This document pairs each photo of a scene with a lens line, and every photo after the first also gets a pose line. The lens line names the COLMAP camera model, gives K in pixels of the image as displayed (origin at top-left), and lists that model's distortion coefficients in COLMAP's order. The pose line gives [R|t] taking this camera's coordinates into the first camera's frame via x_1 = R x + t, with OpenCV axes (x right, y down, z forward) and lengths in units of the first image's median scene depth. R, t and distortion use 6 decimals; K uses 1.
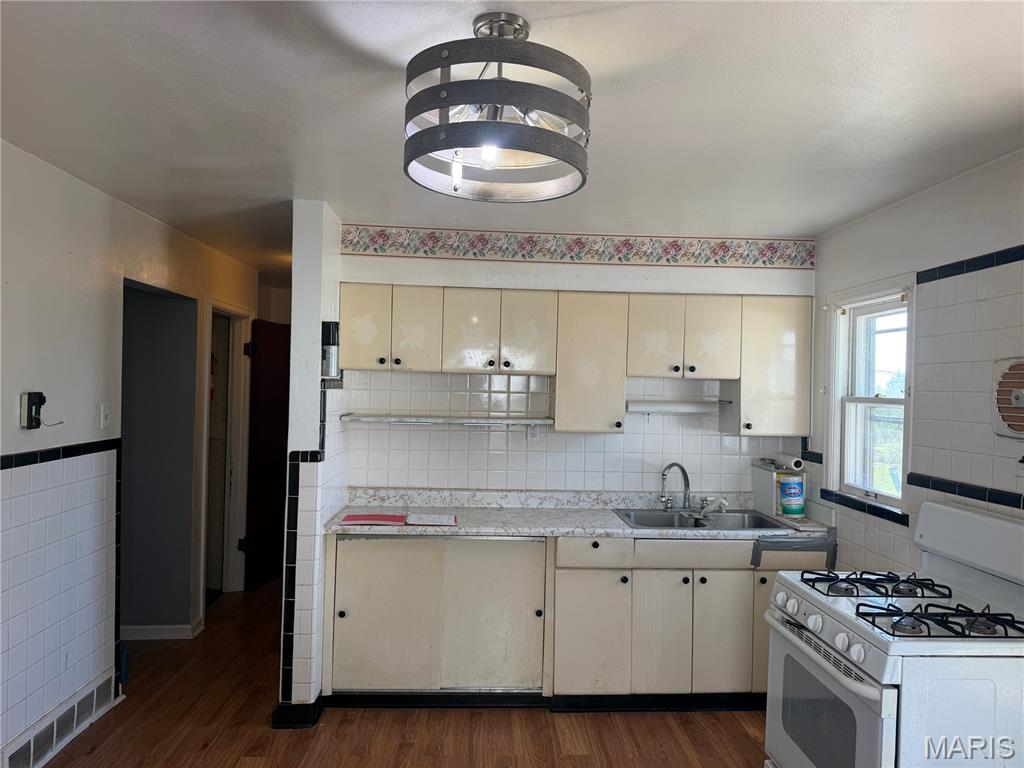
lens RADIAL K [[660.1, 0, 512.0], [0, 660.1, 384.0], [0, 0, 1]] dist [0.072600, -0.135819]
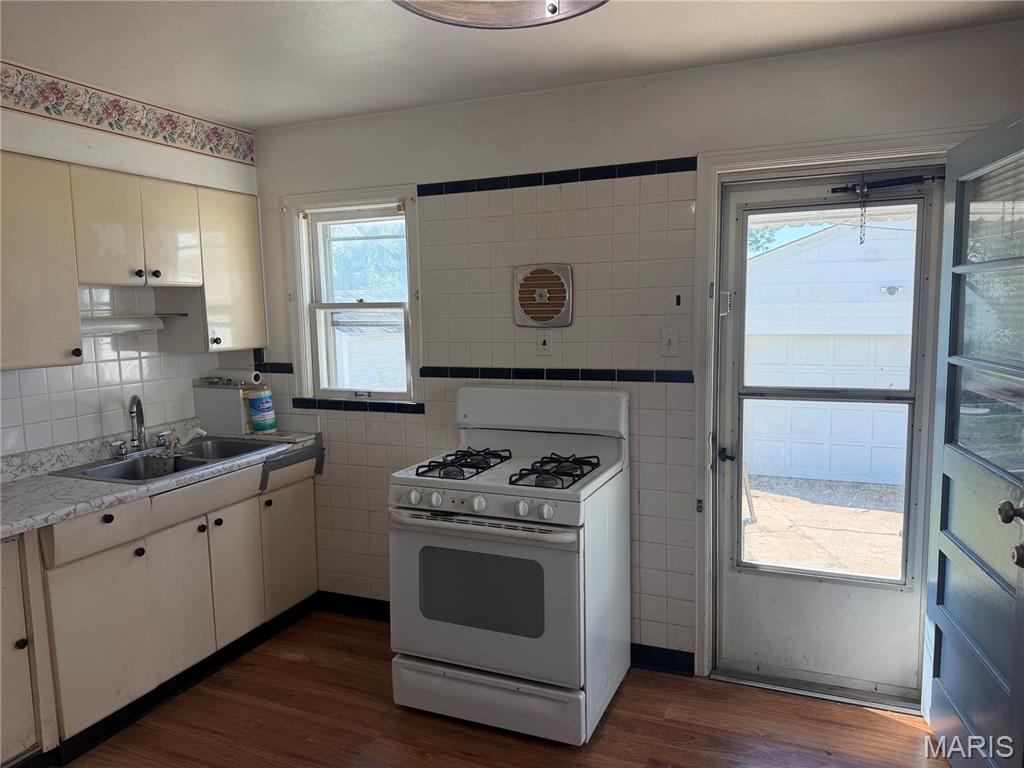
lens RADIAL K [[699.2, 0, 512.0], [0, 699.2, 384.0], [0, 0, 1]] dist [0.000798, -0.004528]
pose [[0.458085, -0.130135, 0.879331, -0.301332], [0.021180, 0.990543, 0.135560, 0.003384], [-0.888656, -0.043473, 0.456509, 0.250841]]
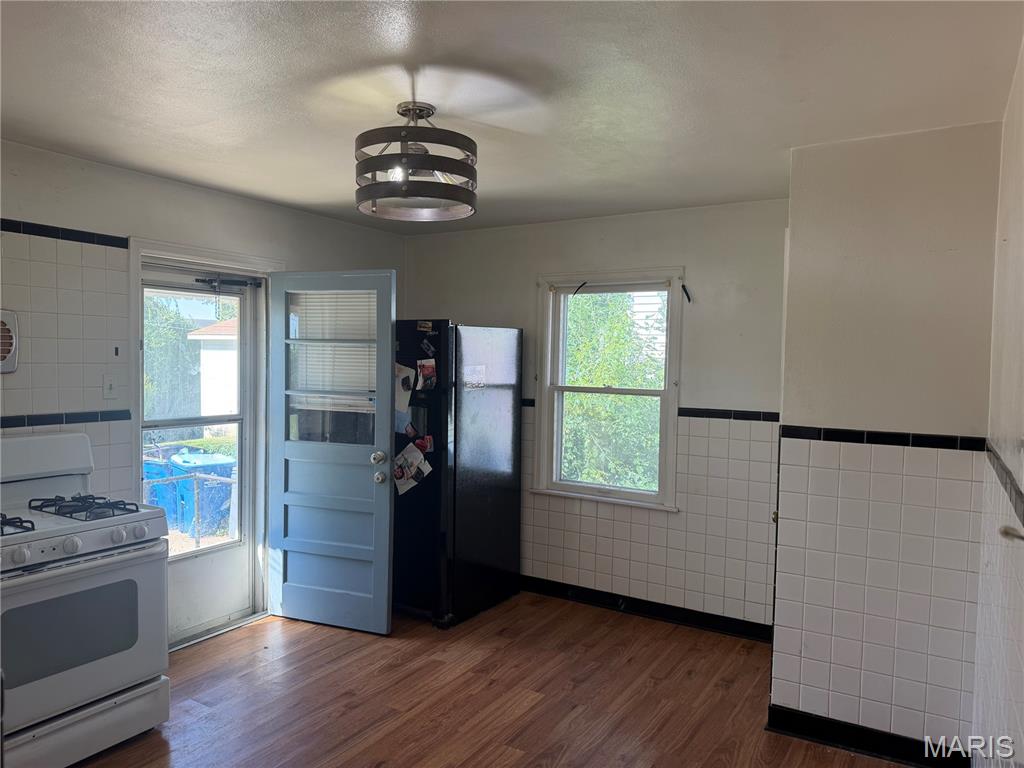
lens RADIAL K [[699.2, 0, 512.0], [0, 699.2, 384.0], [0, 0, 1]] dist [0.000798, -0.004528]
pose [[-0.835038, -0.056964, 0.547236, -0.453615], [-0.044516, 0.998360, 0.035995, 0.006563], [-0.548389, 0.005697, -0.836204, 0.866405]]
